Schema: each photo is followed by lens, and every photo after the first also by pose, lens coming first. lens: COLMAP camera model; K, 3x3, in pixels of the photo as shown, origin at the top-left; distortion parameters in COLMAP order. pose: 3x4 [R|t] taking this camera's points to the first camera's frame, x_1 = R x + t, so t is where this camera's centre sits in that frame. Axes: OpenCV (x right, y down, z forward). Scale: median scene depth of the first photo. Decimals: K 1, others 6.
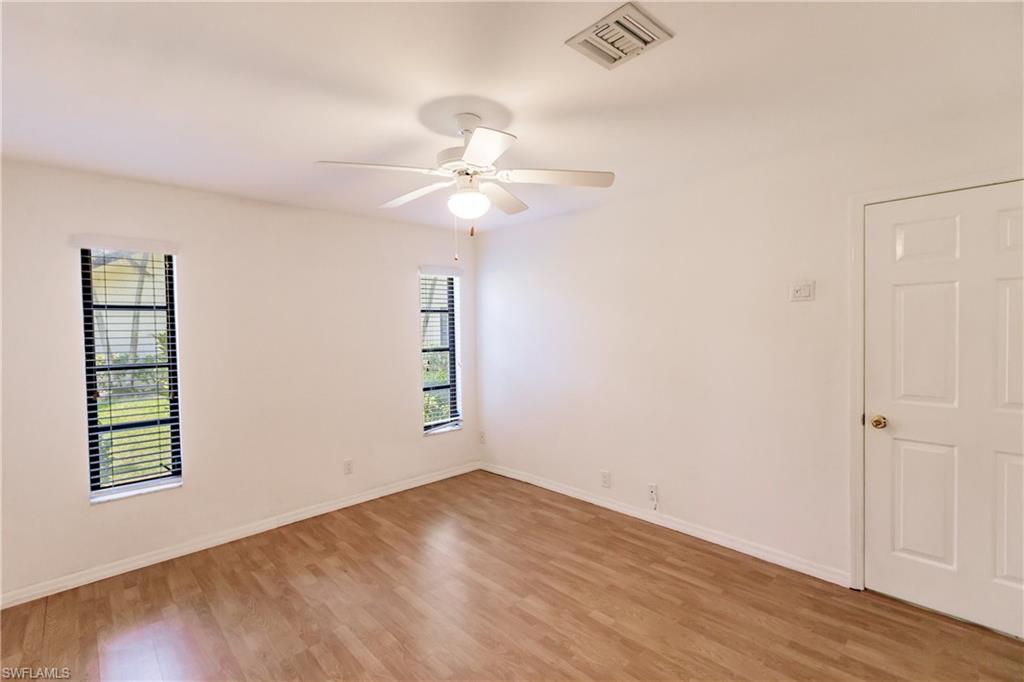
lens RADIAL K [[459.8, 0, 512.5], [0, 459.8, 335.8], [0, 0, 1]] dist [0.001514, -0.000148]
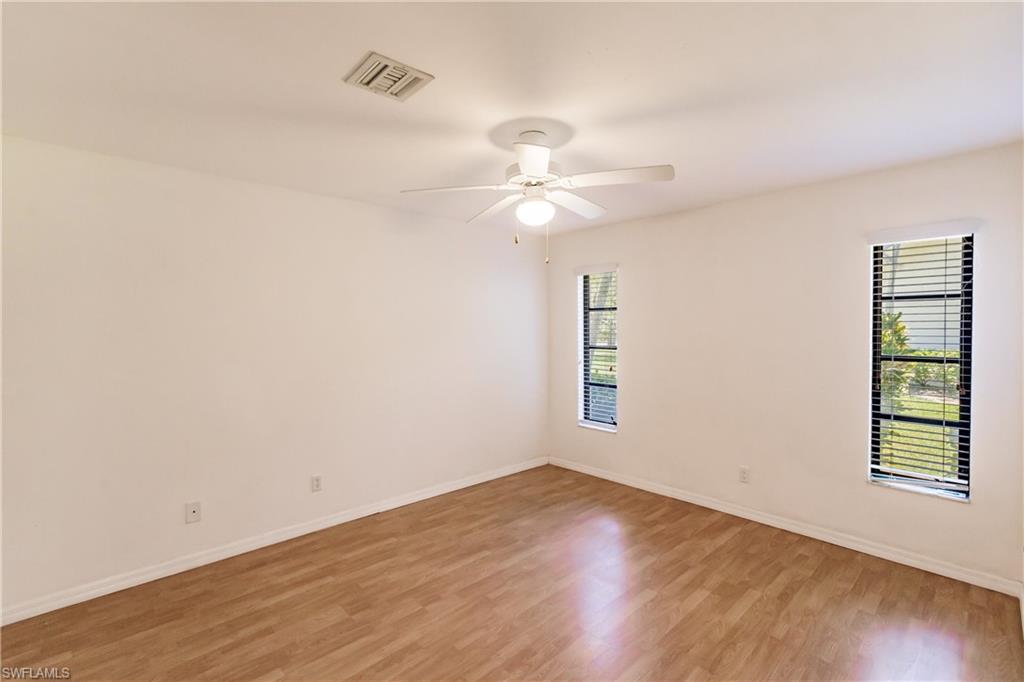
lens RADIAL K [[465.0, 0, 499.0], [0, 465.0, 337.2], [0, 0, 1]] dist [-0.000371, -0.000878]
pose [[-0.027914, 0.041280, -0.998758, 0.556499], [-0.014848, 0.999020, 0.041705, -0.020587], [0.999500, 0.015993, -0.027274, 0.519198]]
